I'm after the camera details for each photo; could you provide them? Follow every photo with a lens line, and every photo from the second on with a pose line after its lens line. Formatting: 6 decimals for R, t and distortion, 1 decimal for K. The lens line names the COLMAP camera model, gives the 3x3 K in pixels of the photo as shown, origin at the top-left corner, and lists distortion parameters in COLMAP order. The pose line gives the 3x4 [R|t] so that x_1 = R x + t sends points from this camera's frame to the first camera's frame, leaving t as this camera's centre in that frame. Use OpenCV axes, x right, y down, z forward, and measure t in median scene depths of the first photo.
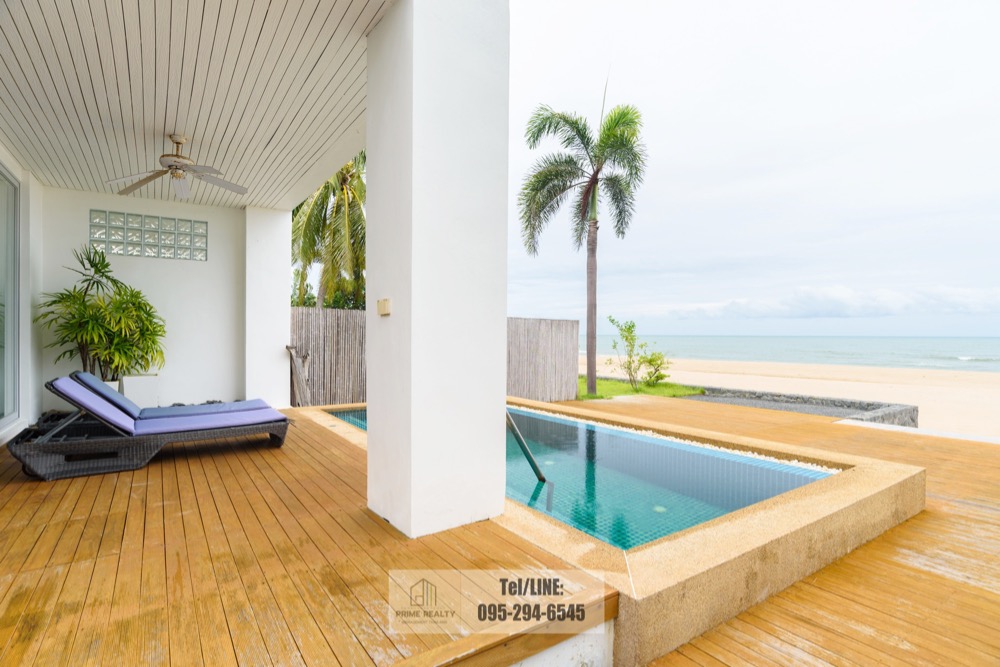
lens RADIAL K [[499.9, 0, 504.2], [0, 499.9, 333.6], [0, 0, 1]] dist [-0.015781, 0.006860]
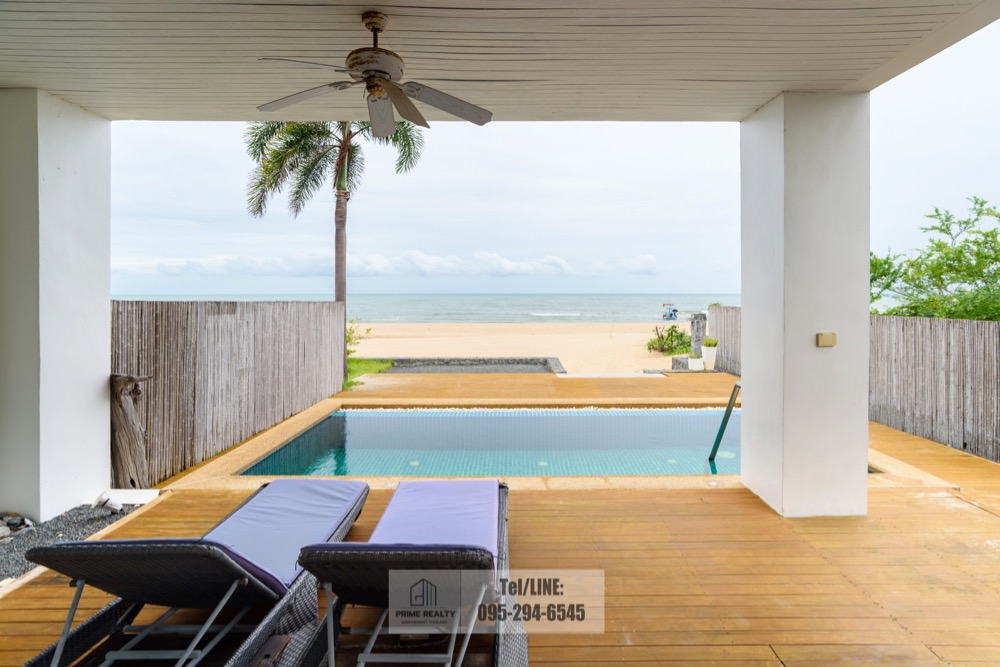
lens RADIAL K [[499.9, 0, 515.9], [0, 499.9, 305.9], [0, 0, 1]] dist [-0.015781, 0.006860]
pose [[0.568643, -0.021626, 0.822300, -0.414746], [0.000841, 0.999669, 0.025709, -0.041845], [-0.822584, -0.013928, 0.568473, 0.238900]]
